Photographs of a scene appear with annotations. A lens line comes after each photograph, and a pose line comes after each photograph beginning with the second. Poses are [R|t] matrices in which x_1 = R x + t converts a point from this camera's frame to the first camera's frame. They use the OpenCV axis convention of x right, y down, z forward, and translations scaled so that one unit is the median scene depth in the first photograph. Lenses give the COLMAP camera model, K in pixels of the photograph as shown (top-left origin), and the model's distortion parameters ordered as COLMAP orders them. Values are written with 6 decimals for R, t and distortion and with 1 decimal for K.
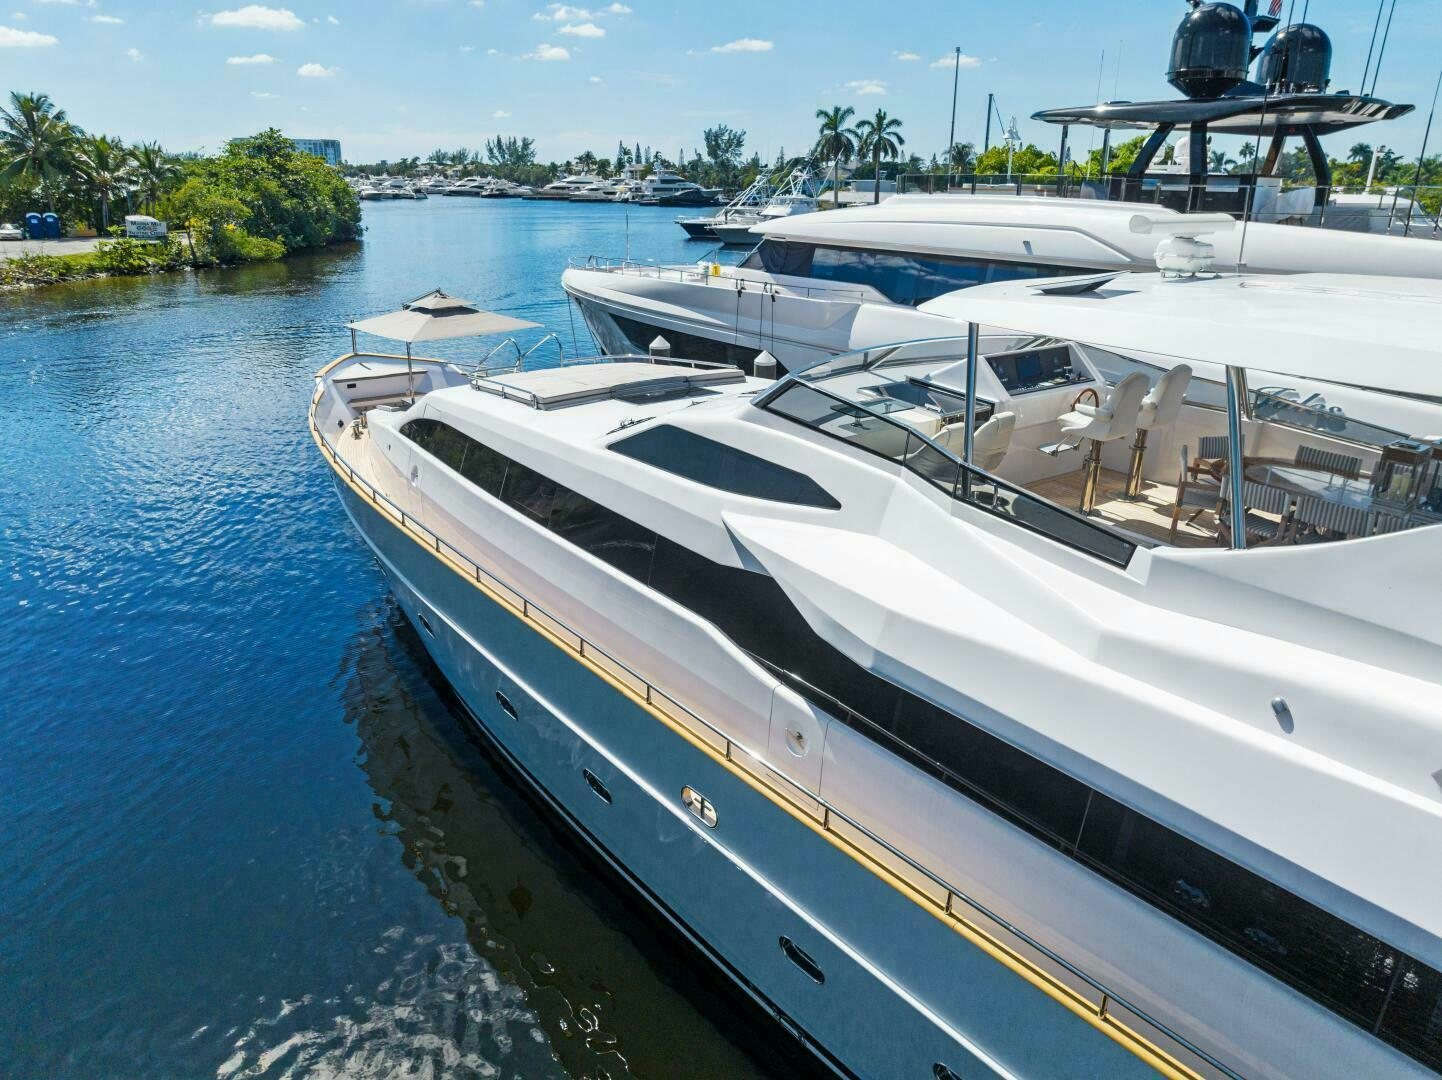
lens RADIAL K [[1003.6, 0, 710.5], [0, 1003.6, 543.1], [0, 0, 1]] dist [-0.058727, 0.031723]
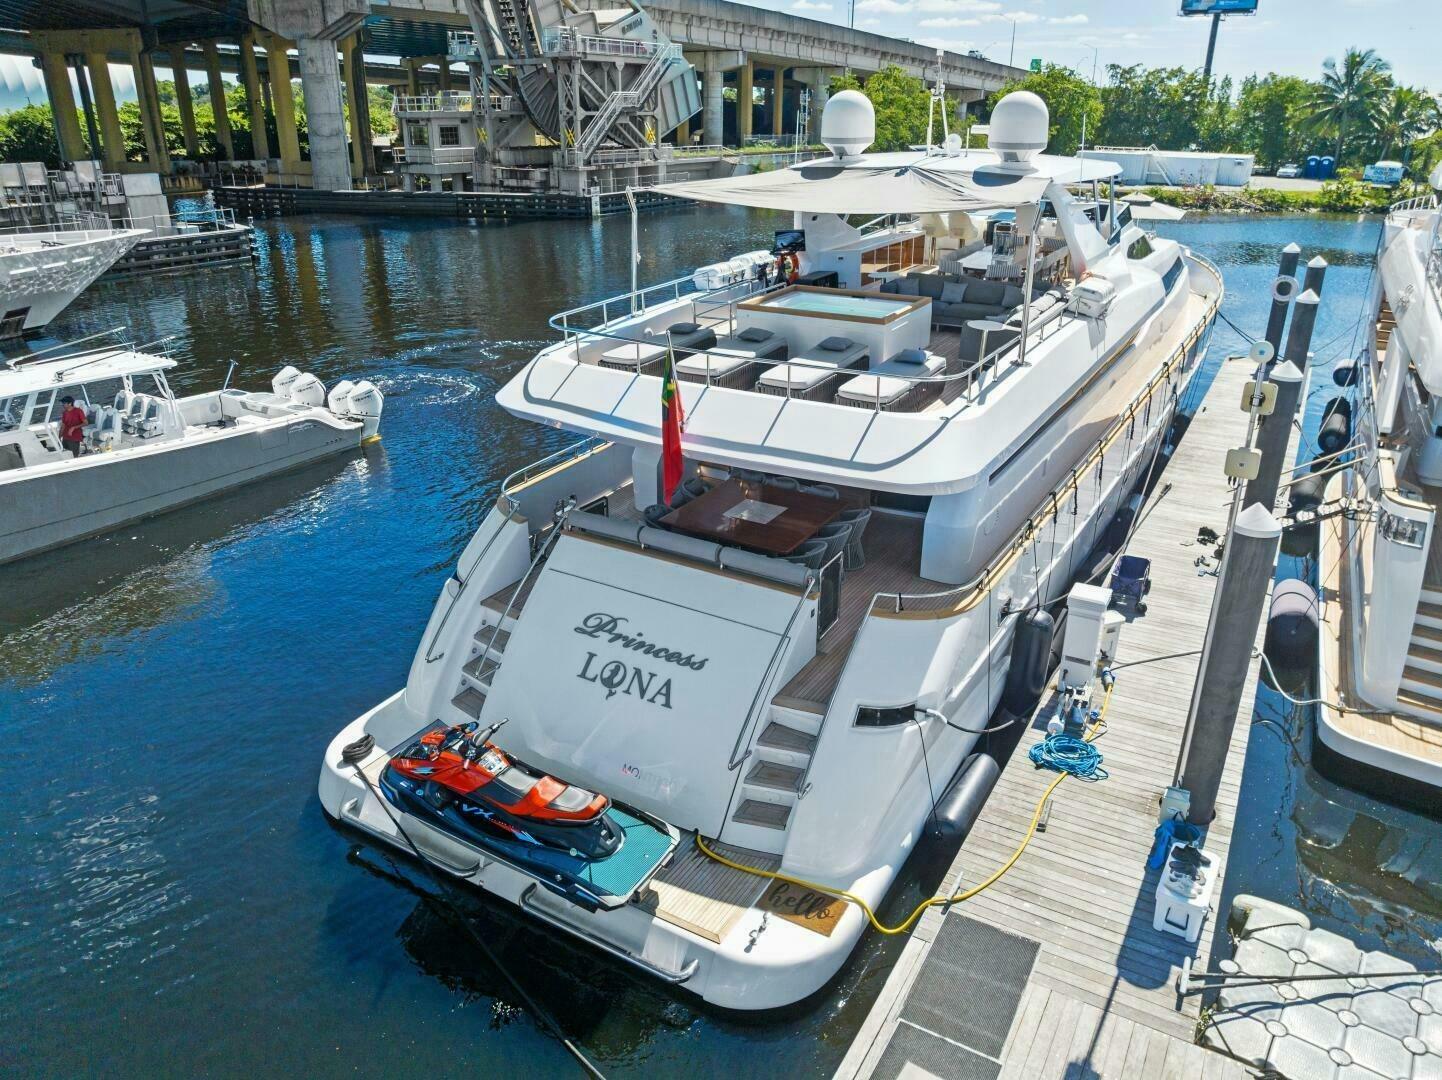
lens RADIAL K [[1003.6, 0, 718.2], [0, 1003.6, 529.9], [0, 0, 1]] dist [-0.058727, 0.031723]
pose [[0.359021, 0.347532, -0.866213, 0.185184], [-0.319376, 0.917807, 0.235860, 0.017740], [0.876985, 0.191969, 0.440506, -0.039894]]
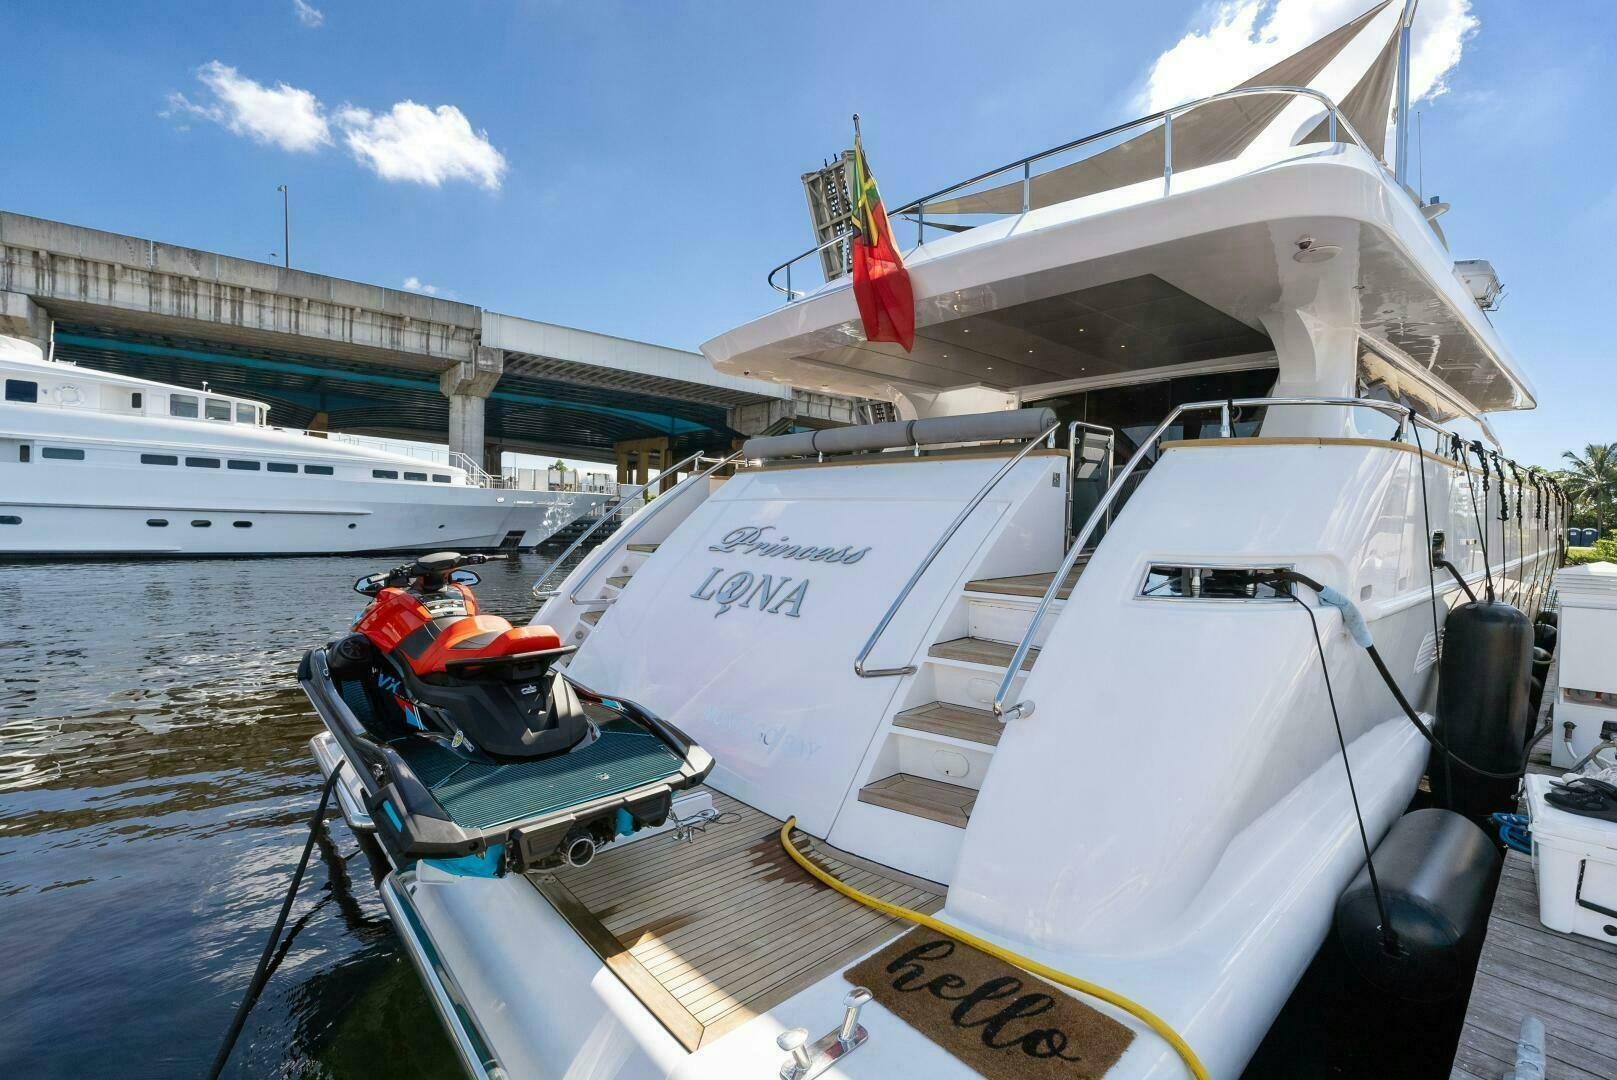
lens RADIAL K [[693.5, 0, 810.2], [0, 693.5, 542.1], [0, 0, 1]] dist [-0.004992, 0.001124]
pose [[0.060942, 0.018961, -0.997961, 0.146425], [-0.367182, 0.930137, -0.004750, 0.052641], [0.928151, 0.366723, 0.063646, -0.002664]]
